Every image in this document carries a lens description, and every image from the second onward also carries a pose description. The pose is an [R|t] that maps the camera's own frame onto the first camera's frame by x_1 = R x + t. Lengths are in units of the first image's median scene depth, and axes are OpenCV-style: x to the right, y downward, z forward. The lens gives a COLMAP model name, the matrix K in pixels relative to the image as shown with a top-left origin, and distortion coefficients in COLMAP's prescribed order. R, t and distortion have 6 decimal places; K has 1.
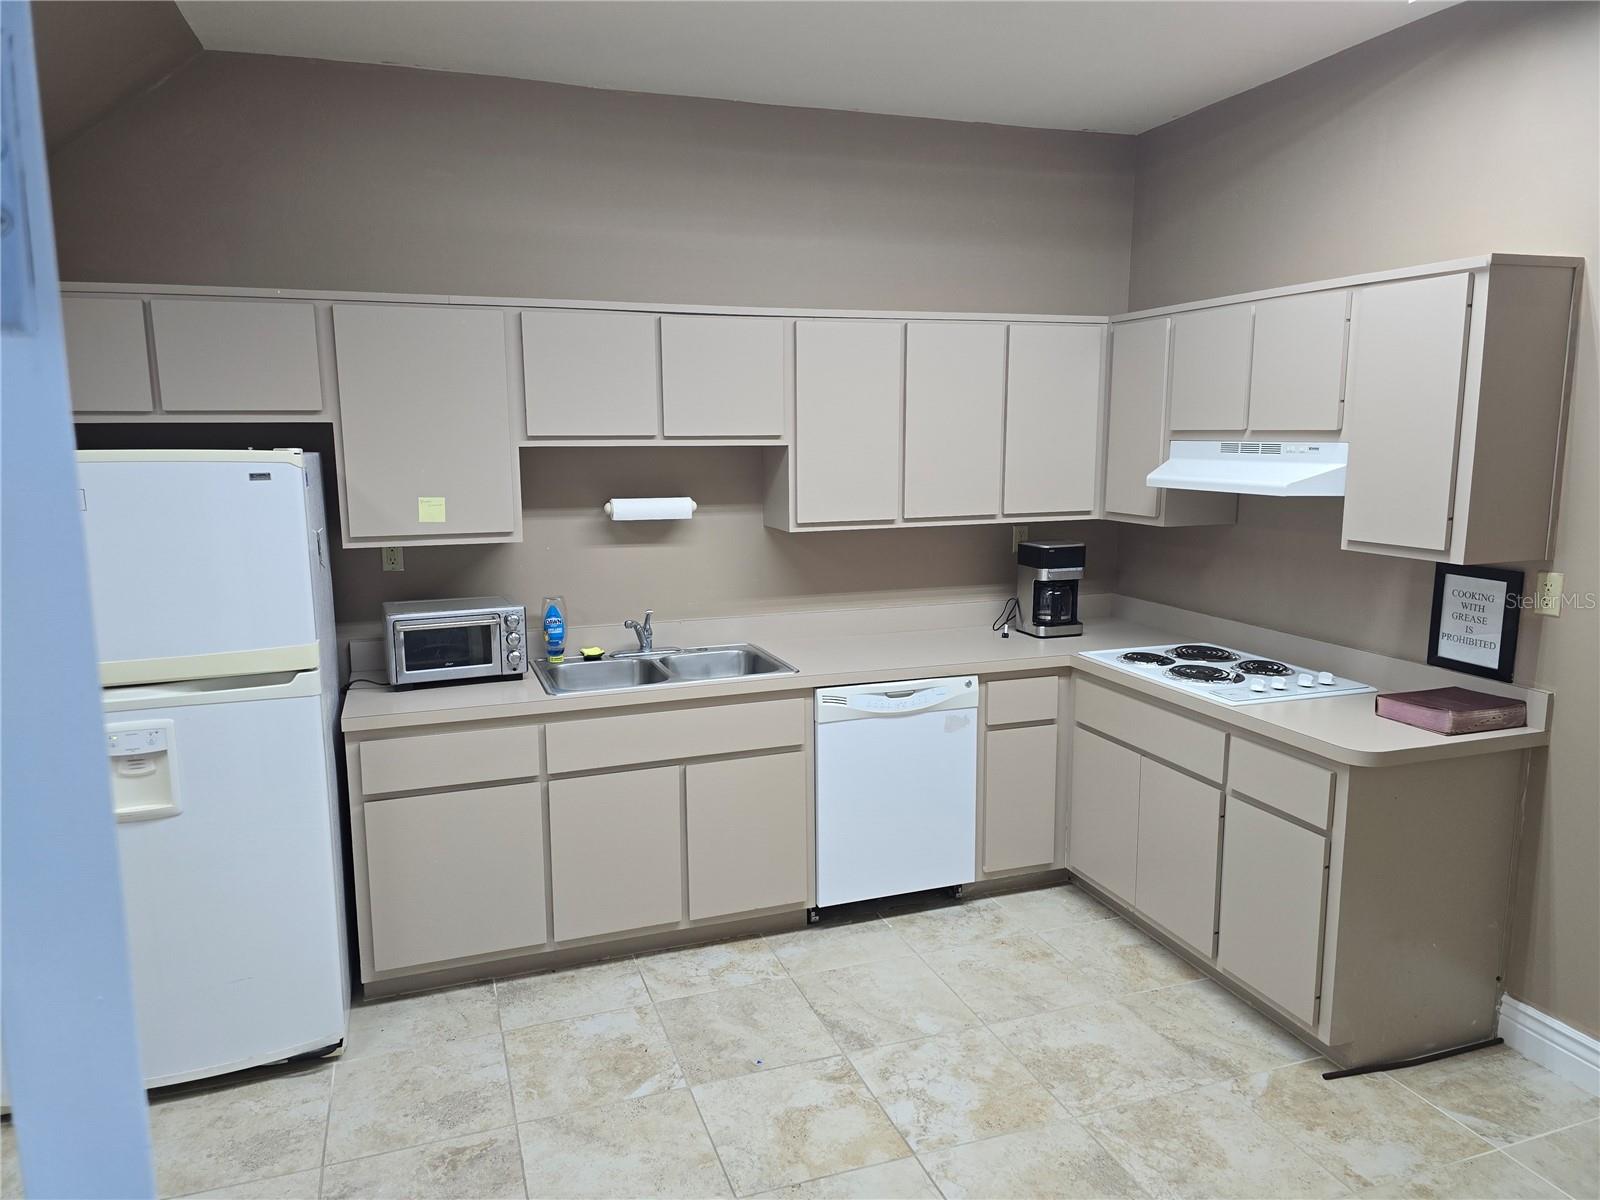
lens RADIAL K [[1075.5, 0, 790.9], [0, 1075.5, 604.5], [0, 0, 1]] dist [0.070957, -0.046511]
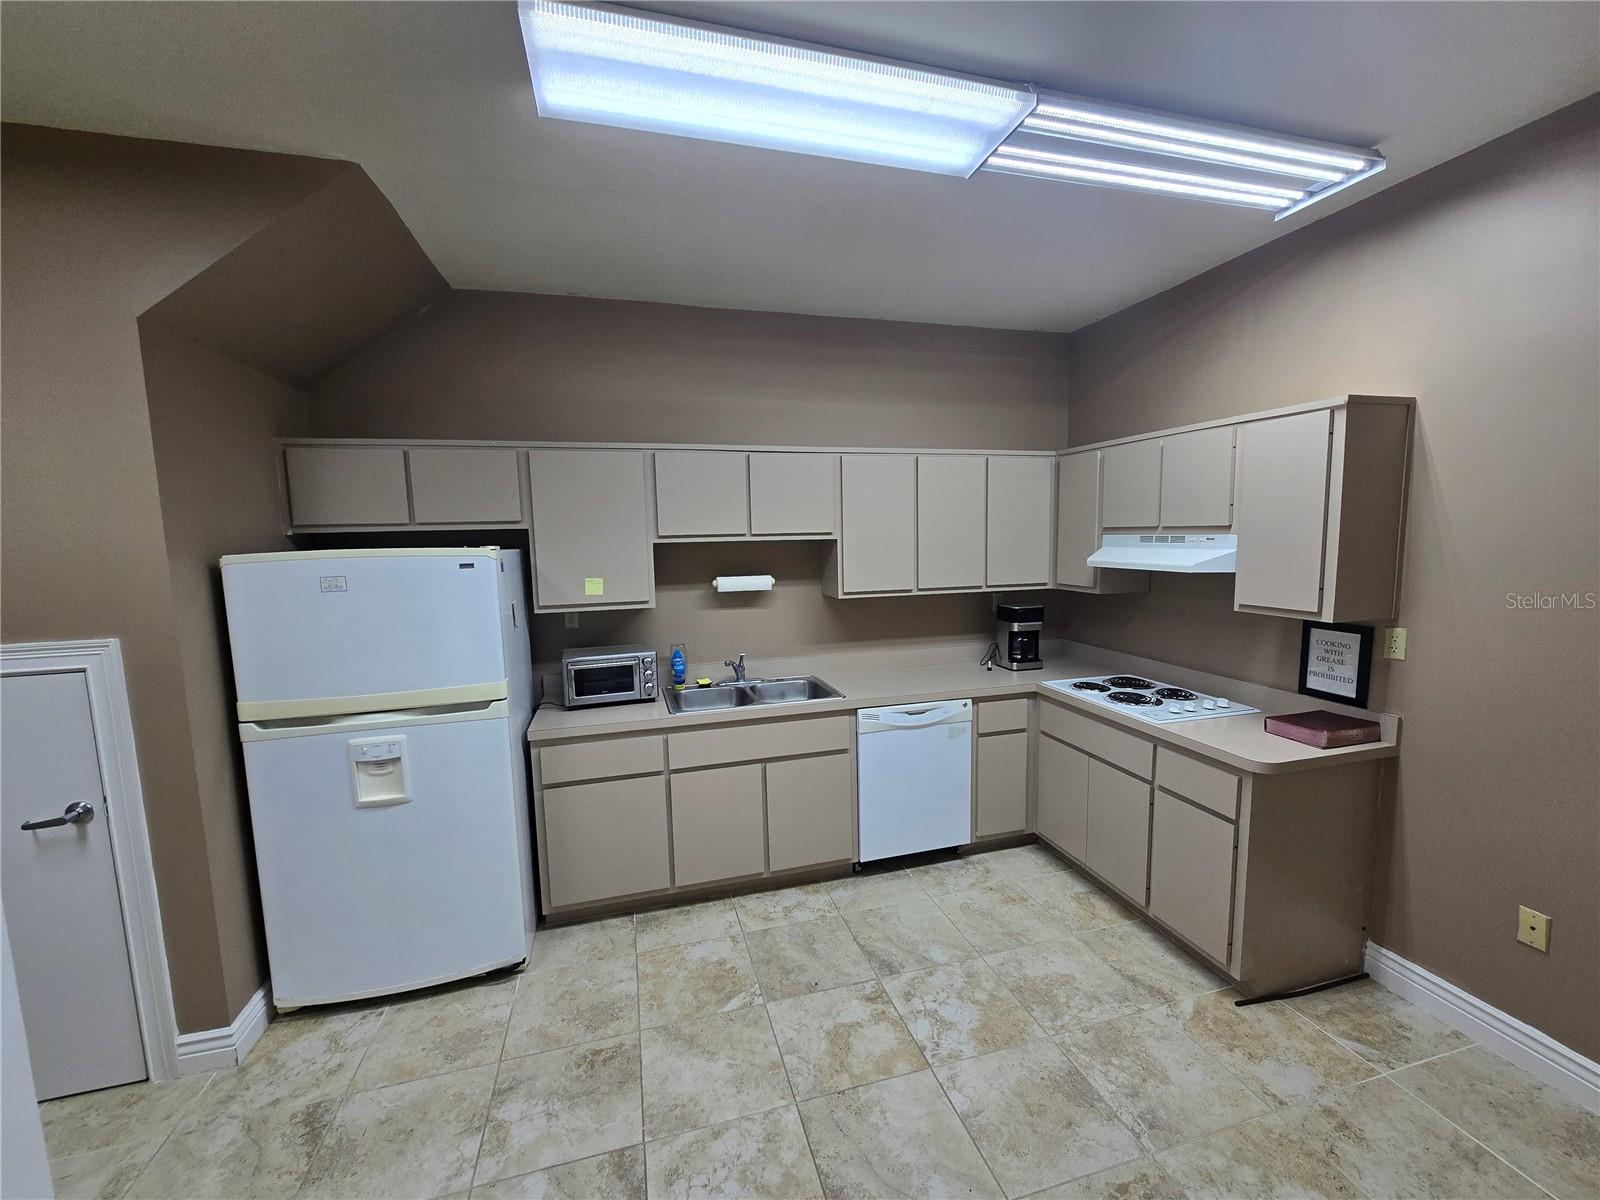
lens RADIAL K [[651.0, 0, 823.2], [0, 651.0, 604.5], [0, 0, 1]] dist [0.008150, 0.002405]
pose [[0.999082, -0.006765, -0.042297, 0.017122], [0.004591, 0.998673, -0.051298, -0.017339], [0.042588, 0.051057, 0.997787, 0.142891]]
